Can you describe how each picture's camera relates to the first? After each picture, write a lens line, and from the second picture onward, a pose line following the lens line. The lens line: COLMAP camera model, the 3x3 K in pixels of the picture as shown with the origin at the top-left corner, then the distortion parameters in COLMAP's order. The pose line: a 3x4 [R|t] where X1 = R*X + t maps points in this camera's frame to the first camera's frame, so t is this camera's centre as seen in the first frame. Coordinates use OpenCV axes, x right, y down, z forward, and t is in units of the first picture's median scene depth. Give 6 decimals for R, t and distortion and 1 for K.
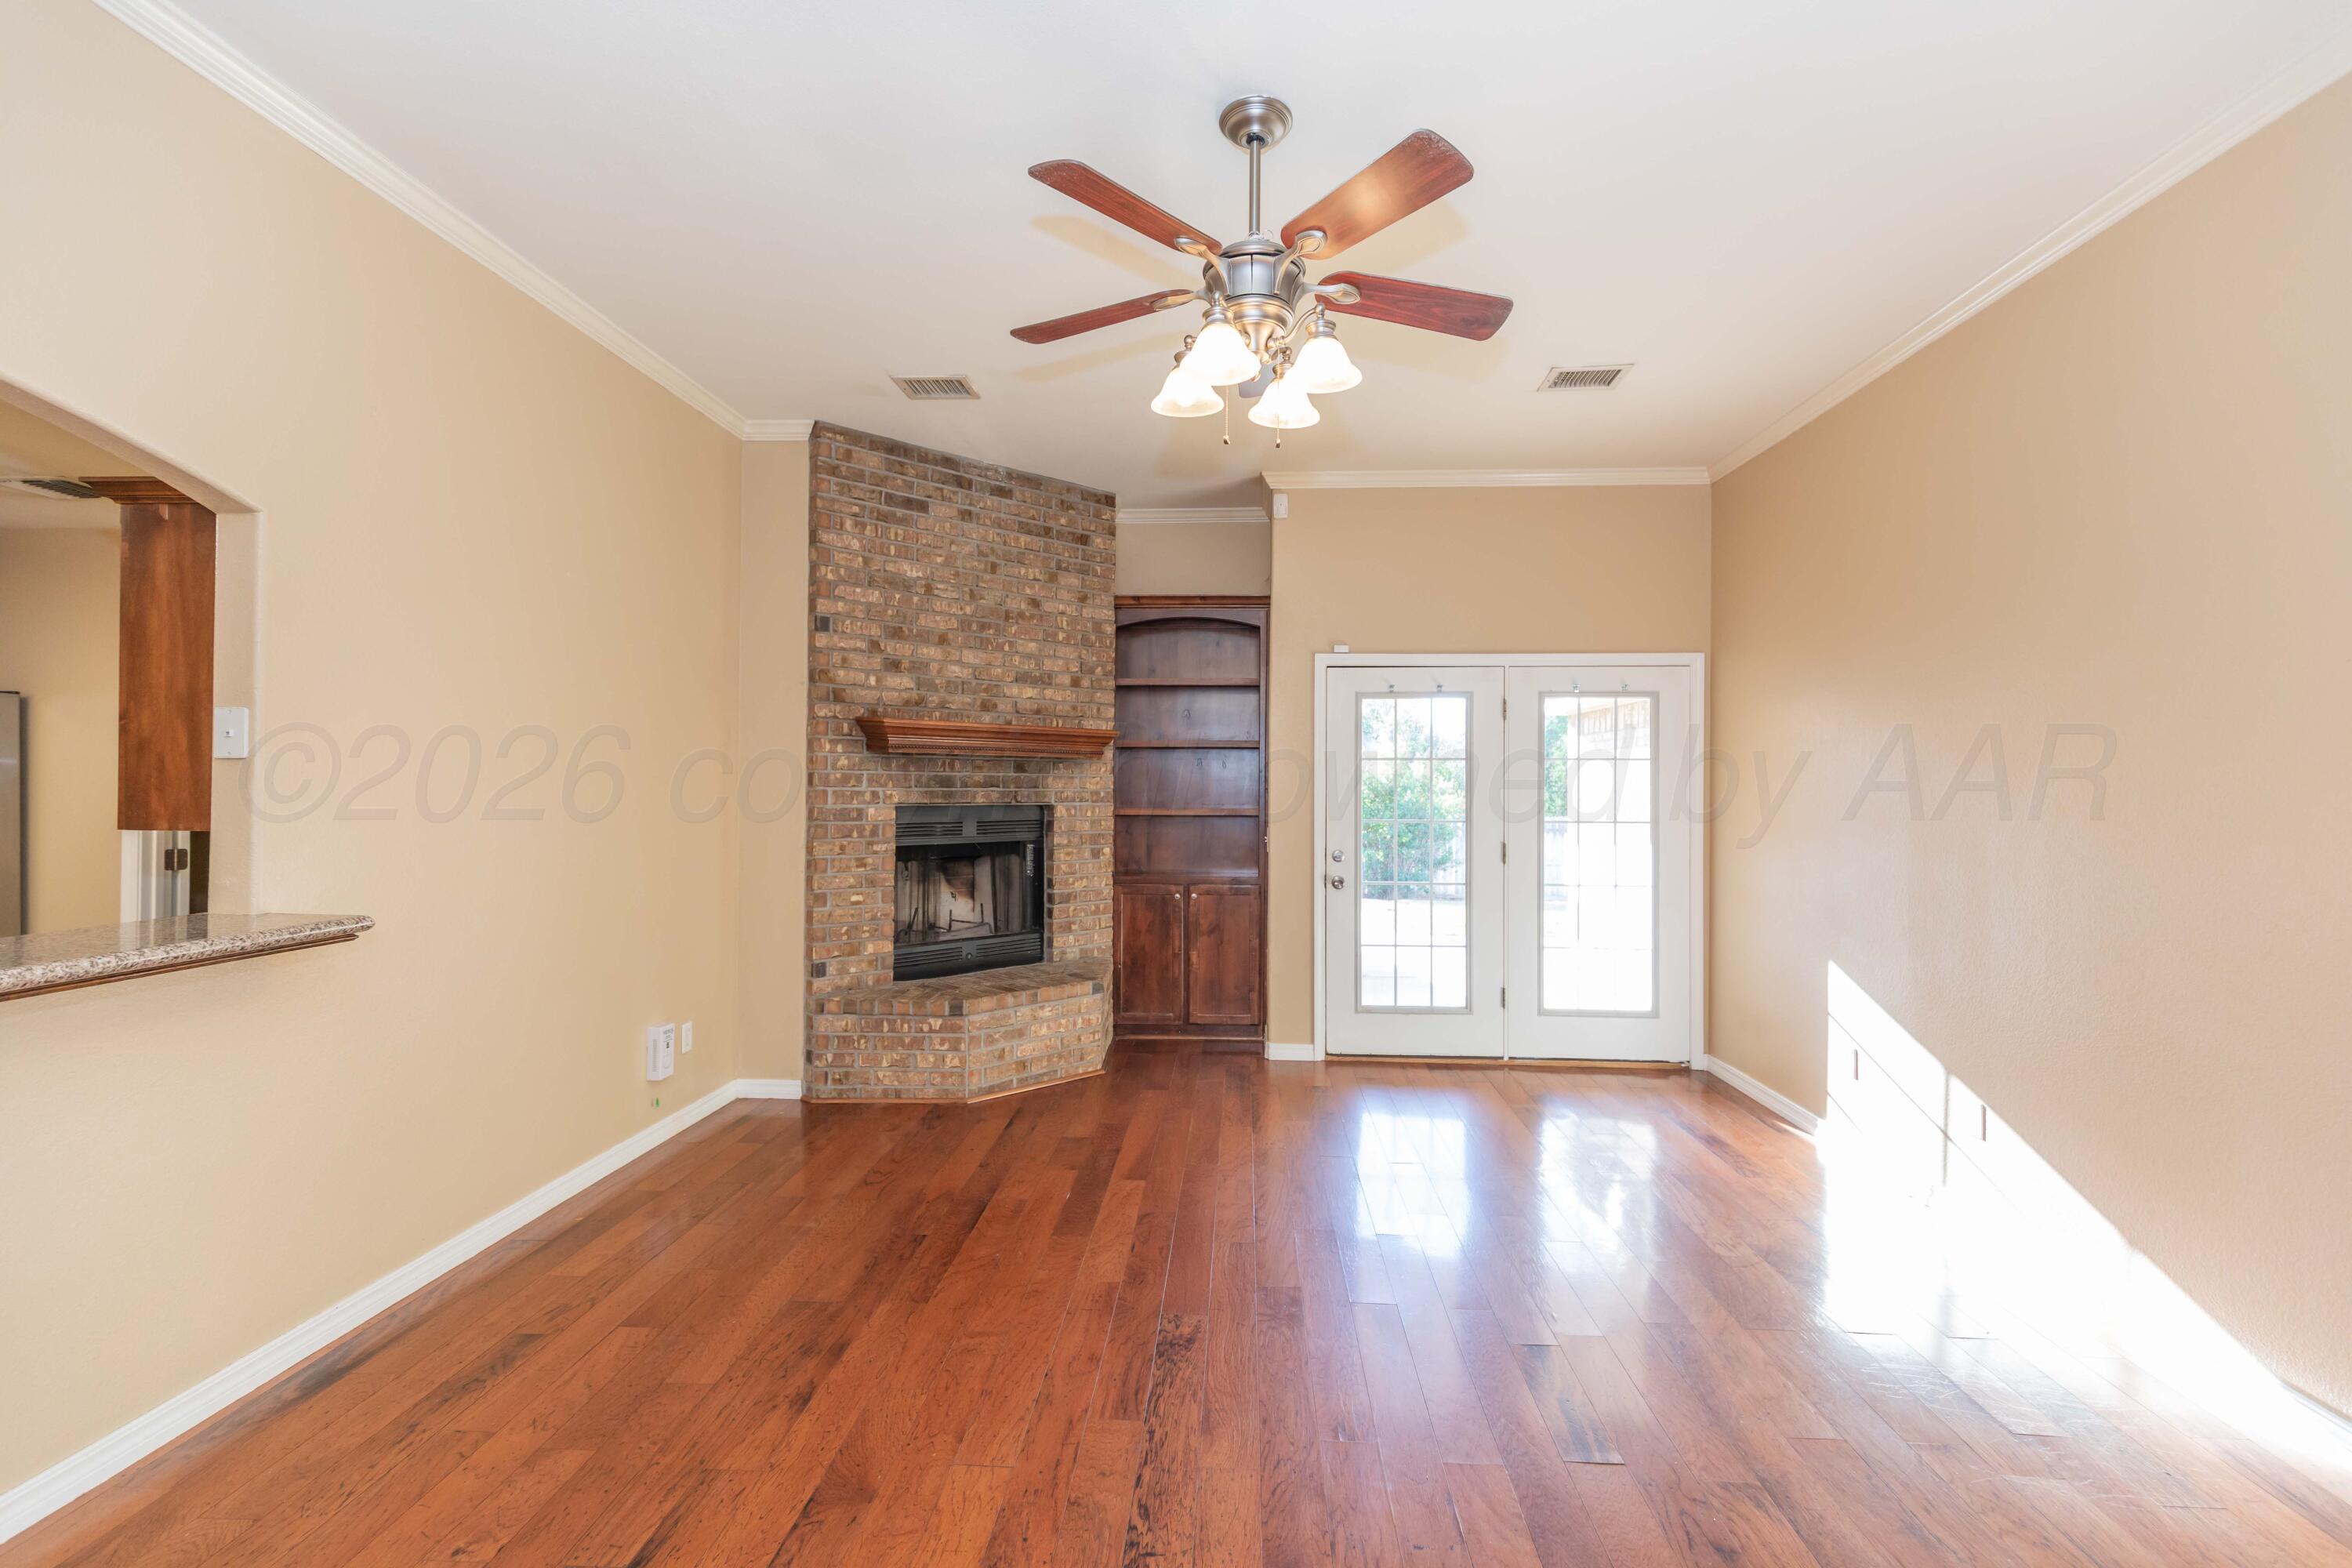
lens RADIAL K [[1064.2, 0, 1188.7], [0, 1064.2, 772.3], [0, 0, 1]] dist [0.015094, -0.005022]
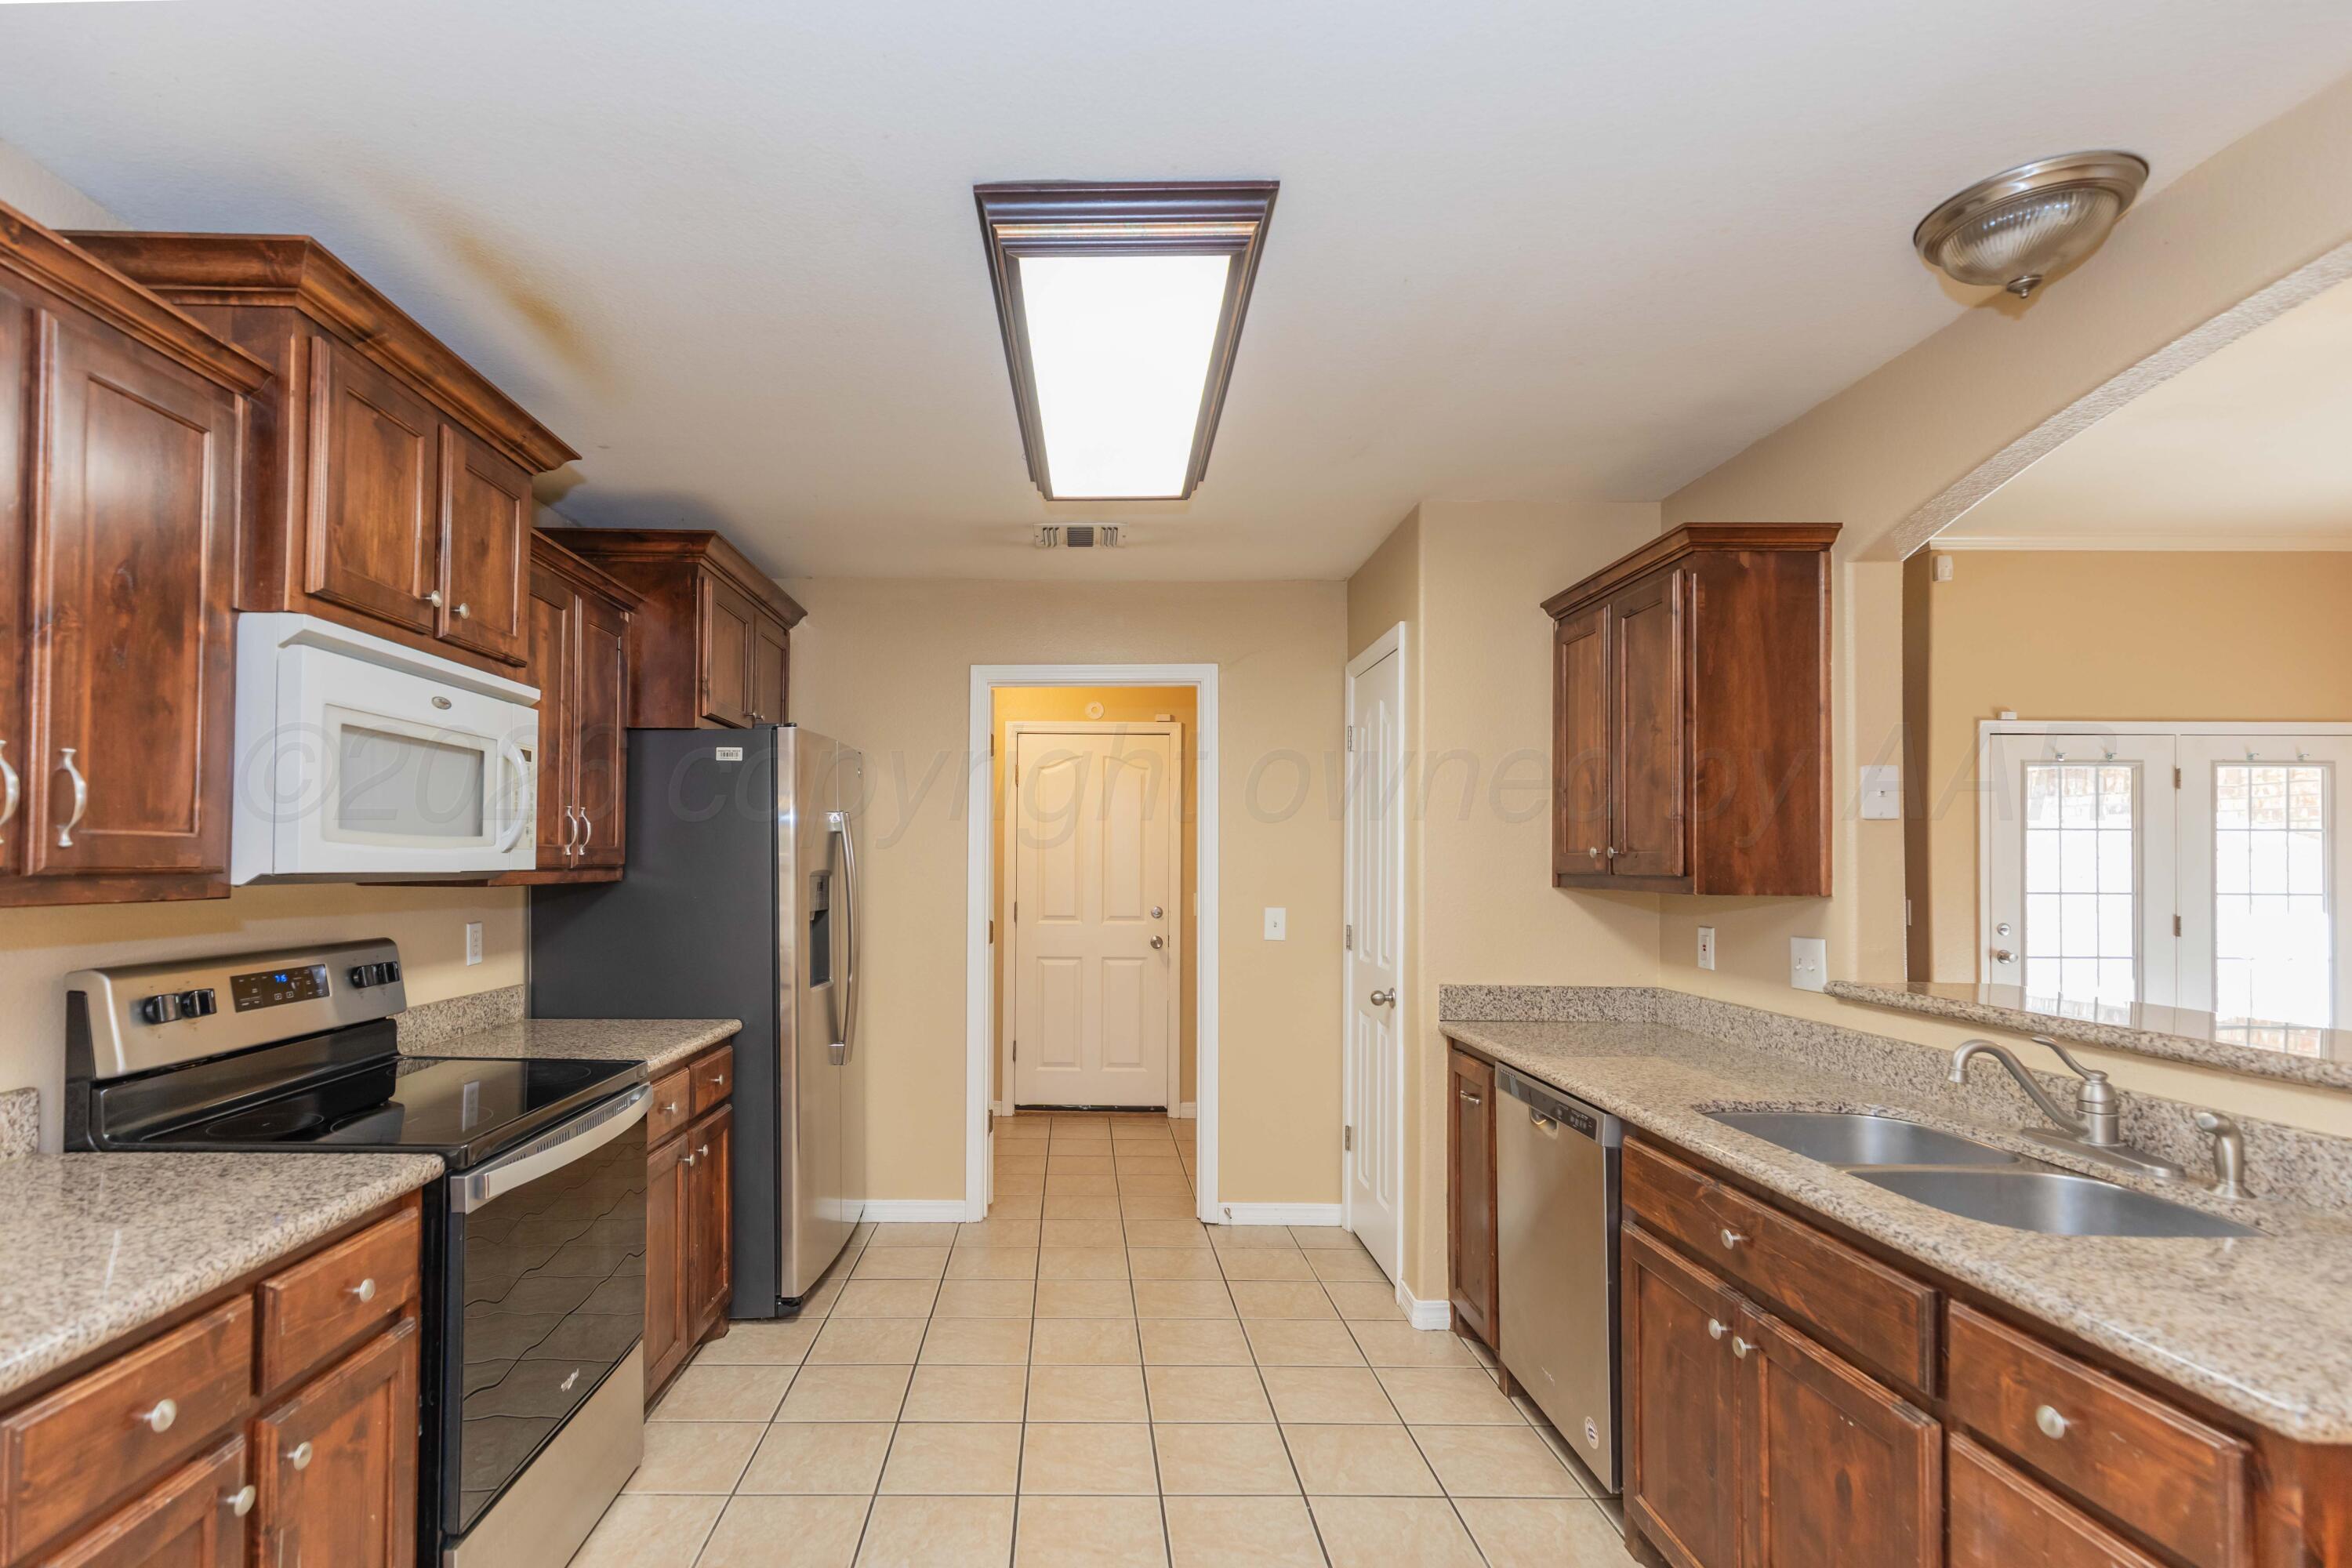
lens RADIAL K [[1090.4, 0, 1077.9], [0, 1090.4, 857.9], [0, 0, 1]] dist [0.013483, -0.001325]
pose [[0.998939, 0.000384, 0.046045, -0.844140], [-0.000736, 0.999971, 0.007614, 0.007737], [-0.046040, -0.007640, 0.998910, 0.030909]]
